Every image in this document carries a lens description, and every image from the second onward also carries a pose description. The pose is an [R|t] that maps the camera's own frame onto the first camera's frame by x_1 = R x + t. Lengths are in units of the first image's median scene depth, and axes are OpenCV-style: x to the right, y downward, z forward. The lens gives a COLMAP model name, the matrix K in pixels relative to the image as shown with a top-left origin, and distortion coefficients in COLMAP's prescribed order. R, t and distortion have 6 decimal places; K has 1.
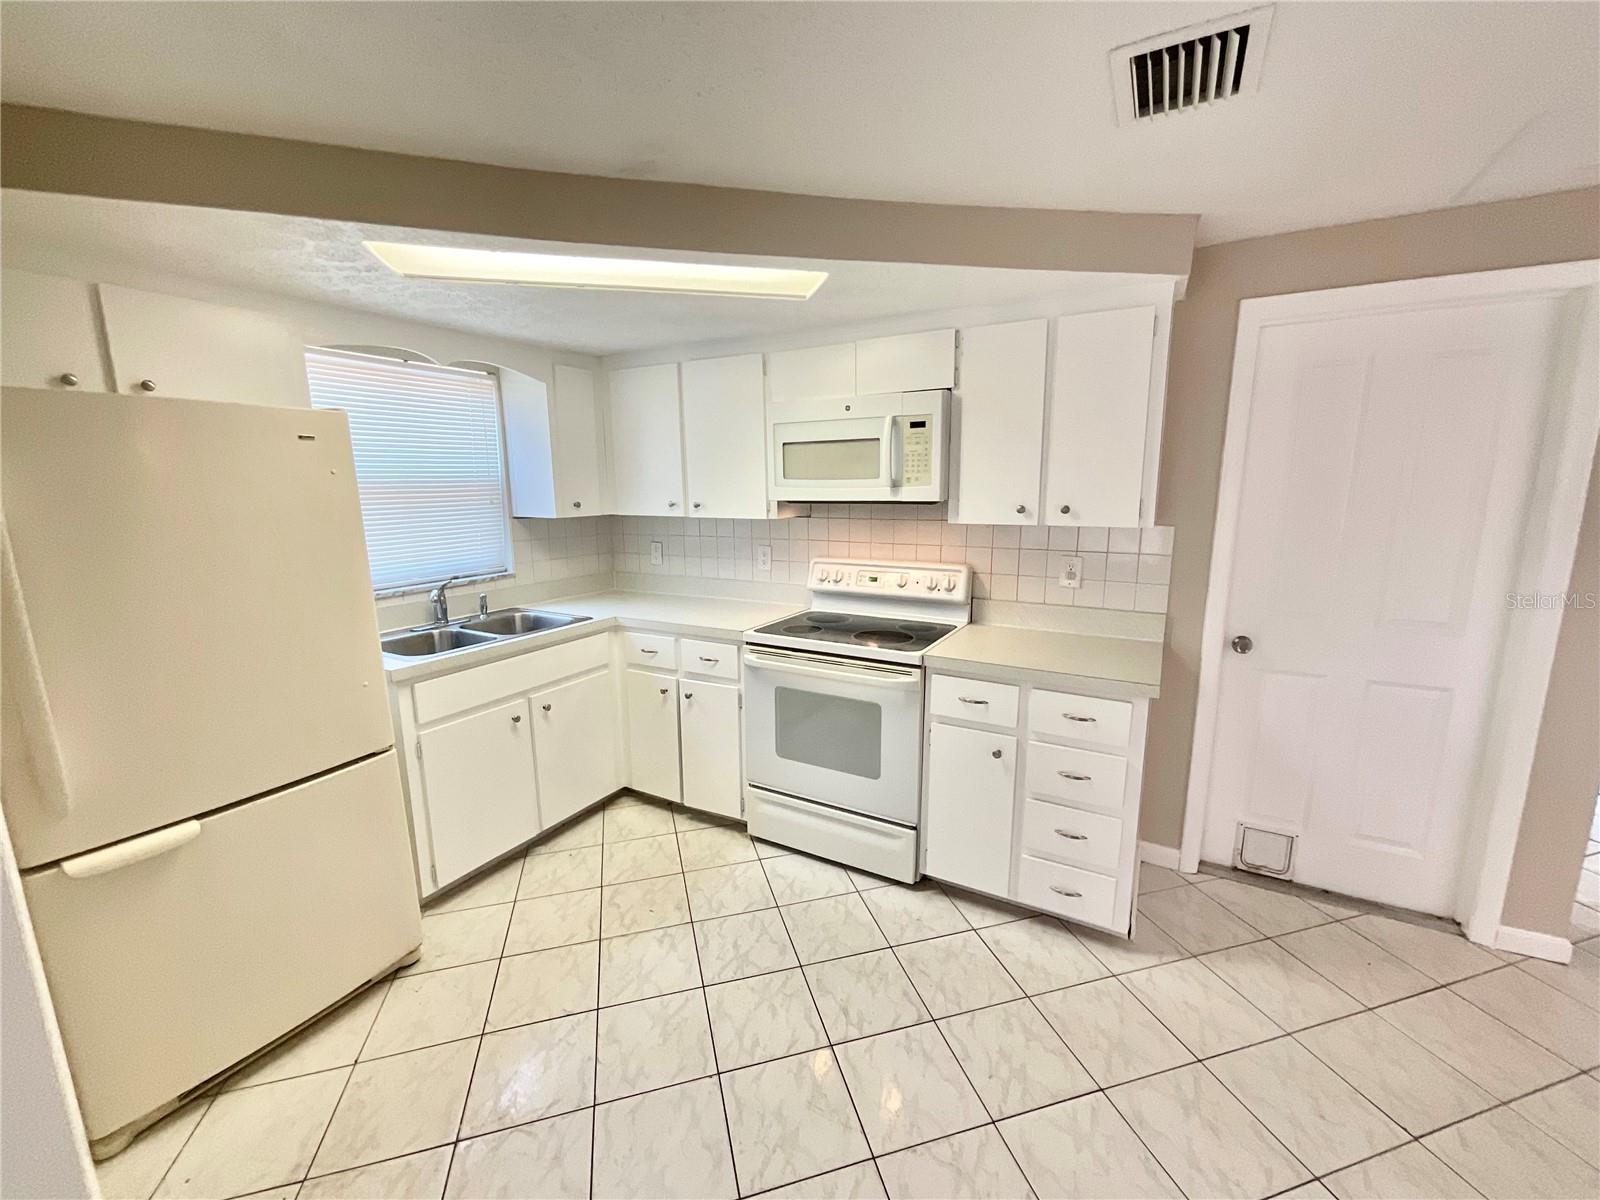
lens RADIAL K [[652.0, 0, 803.2], [0, 652.0, 598.5], [0, 0, 1]] dist [0.001576, 0.000242]
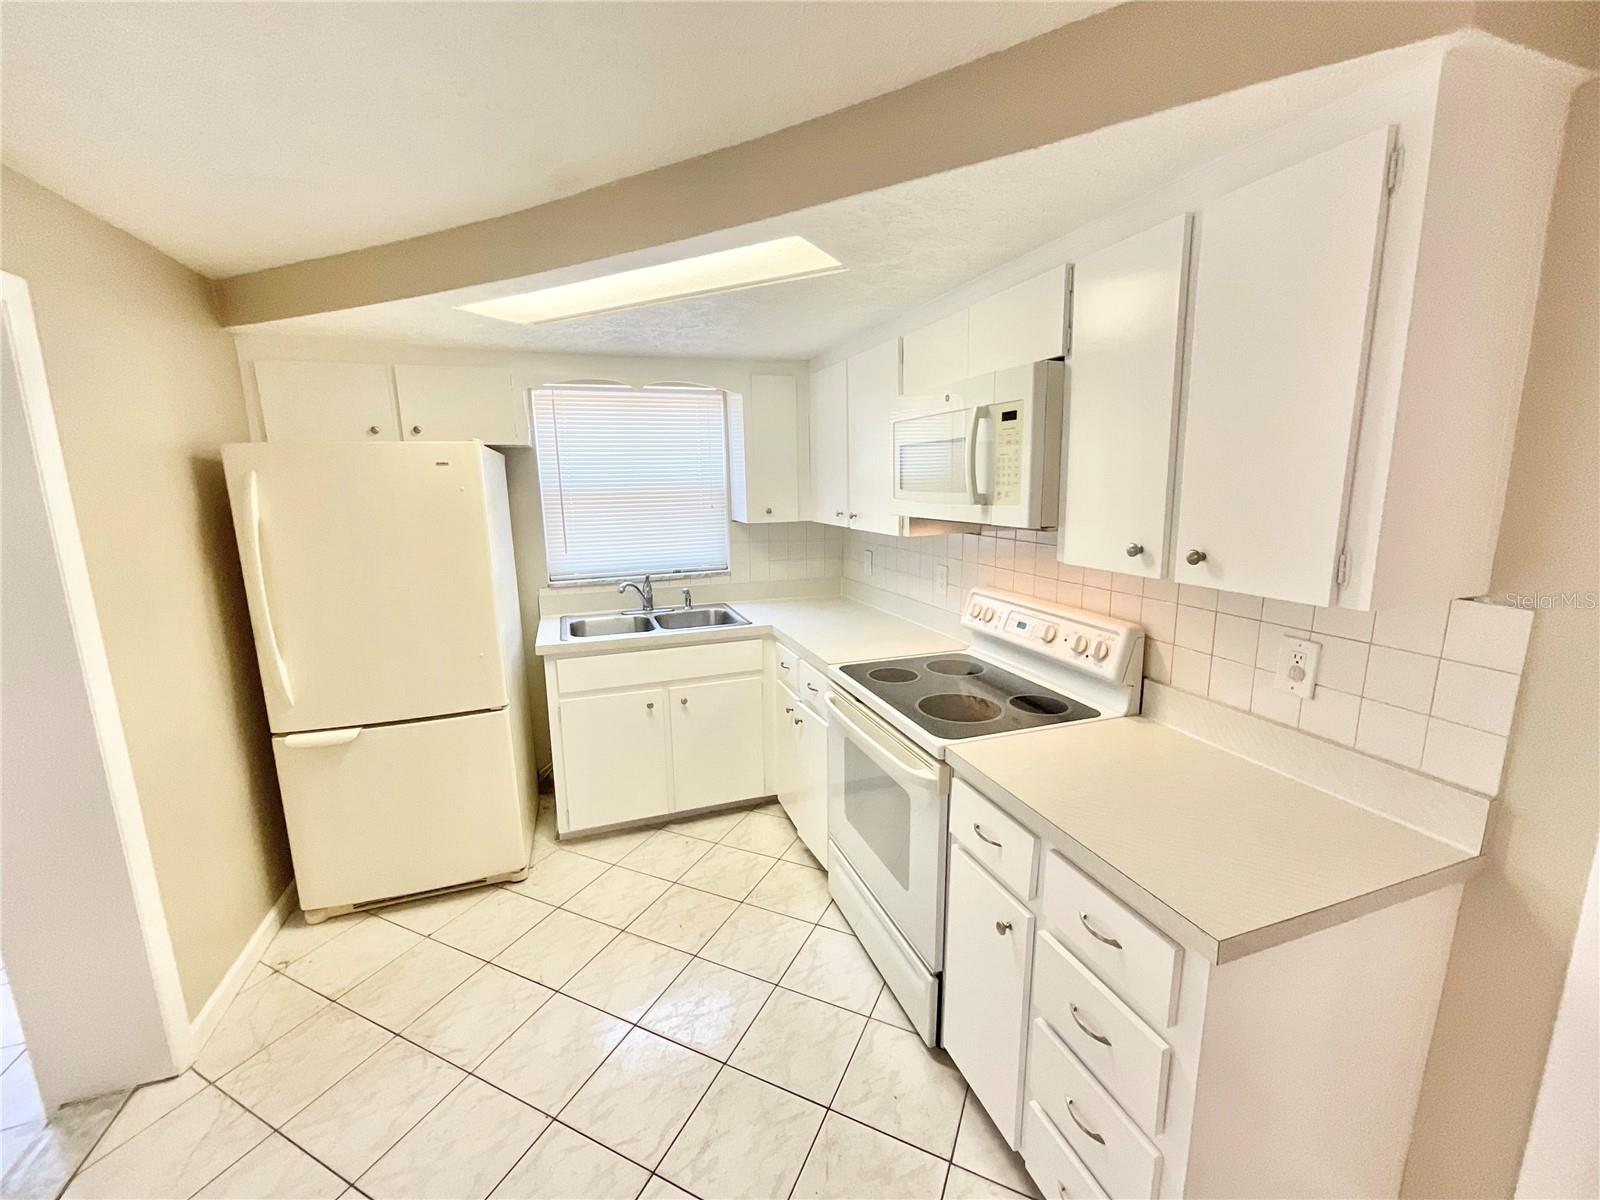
lens RADIAL K [[652.0, 0, 803.2], [0, 652.0, 598.5], [0, 0, 1]] dist [0.001576, 0.000242]
pose [[0.752768, 0.116603, -0.647876, 0.432081], [-0.106145, 0.992809, 0.055352, -0.081020], [0.649671, 0.027102, 0.759732, 0.305650]]
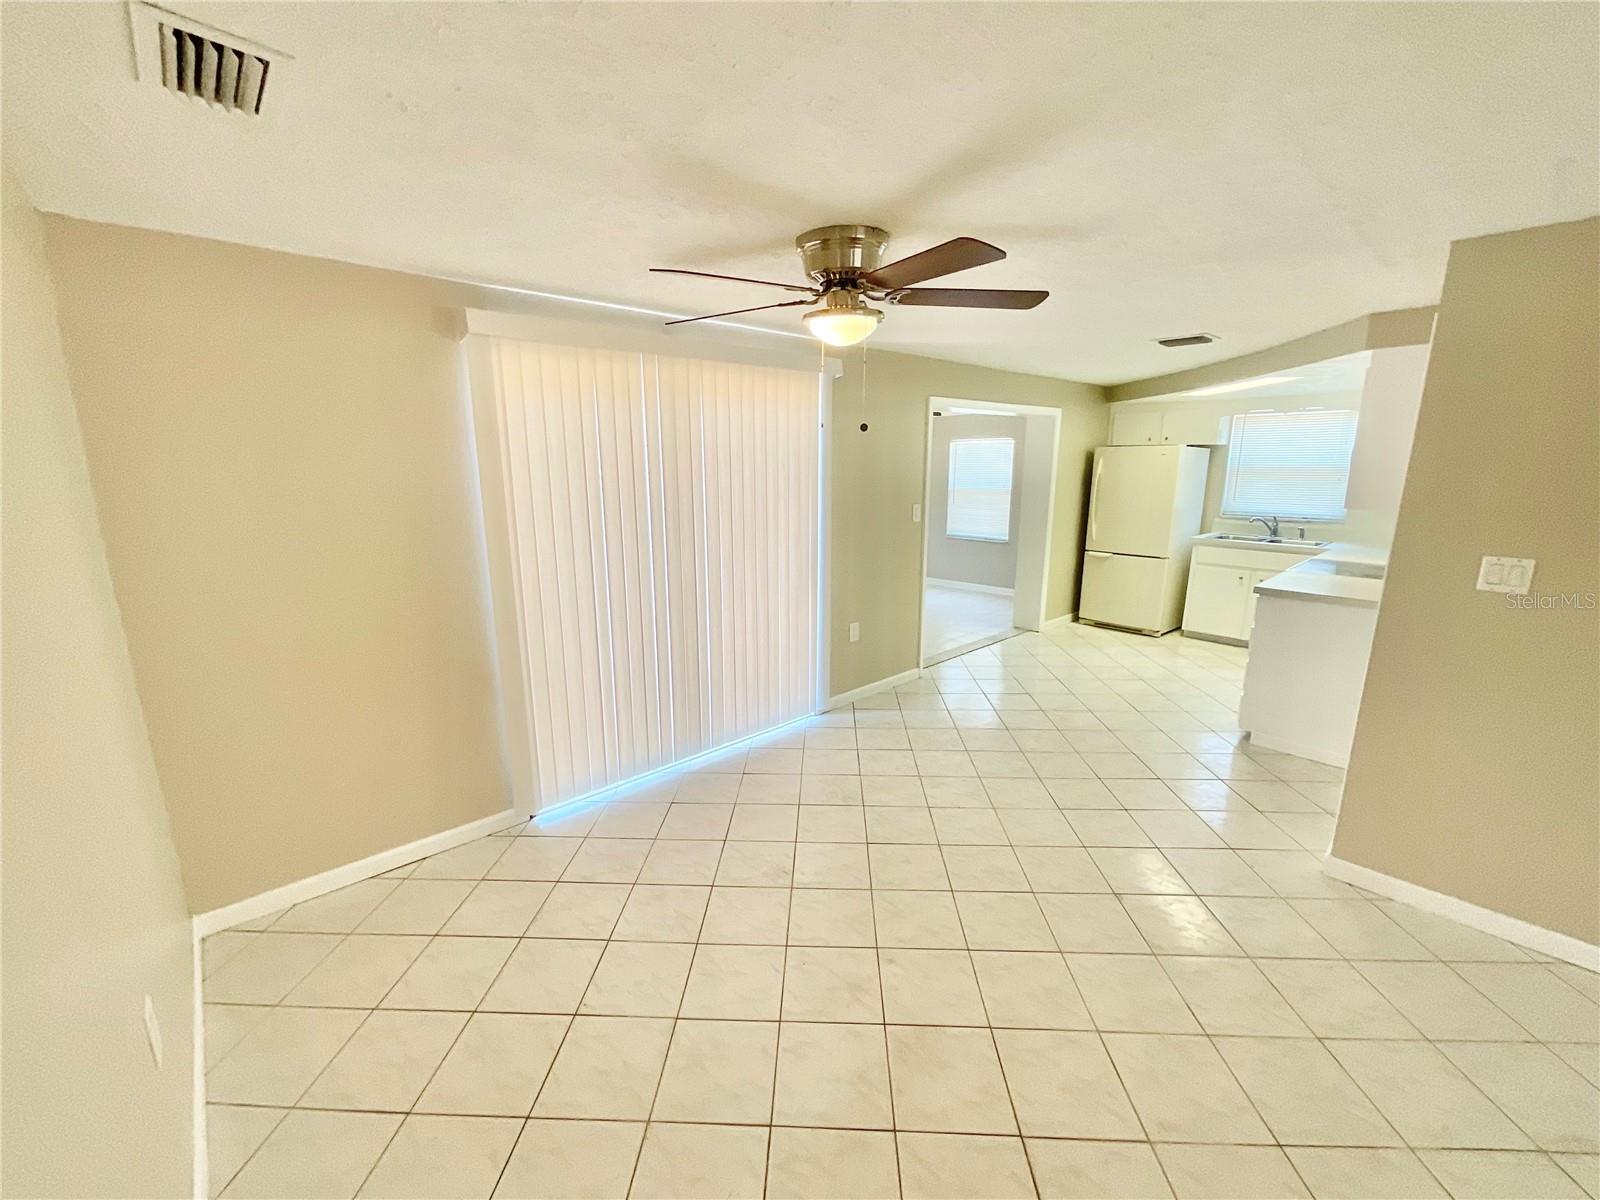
lens RADIAL K [[652.0, 0, 803.2], [0, 652.0, 598.5], [0, 0, 1]] dist [0.001576, 0.000242]
pose [[-0.304953, 0.211234, -0.928646, 1.958466], [-0.170849, 0.947140, 0.271545, -0.089232], [0.936917, 0.241467, -0.252744, 0.181596]]
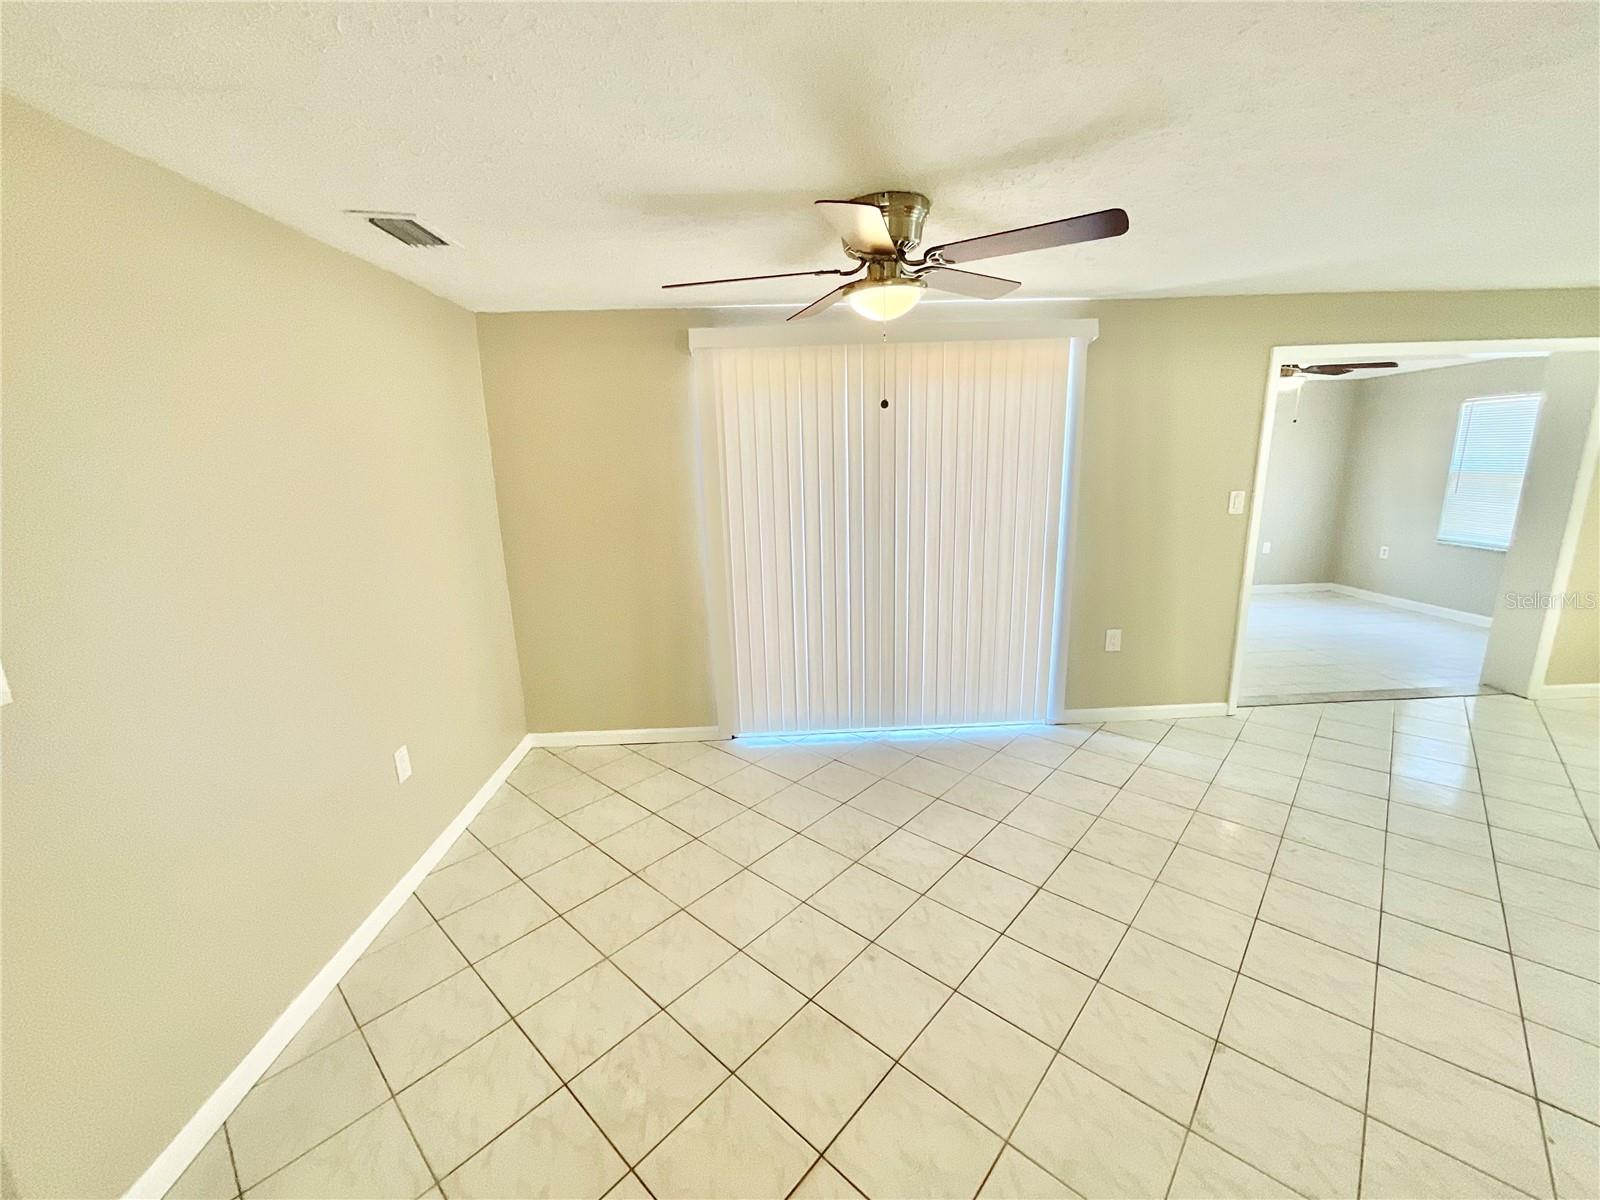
lens RADIAL K [[655.5, 0, 801.6], [0, 655.5, 594.2], [0, 0, 1]] dist [-0.000677, -0.000202]
pose [[-0.843937, 0.149692, -0.515133, 1.676781], [-0.062141, 0.926533, 0.371046, -0.153412], [0.532831, 0.345150, -0.772634, 0.602066]]
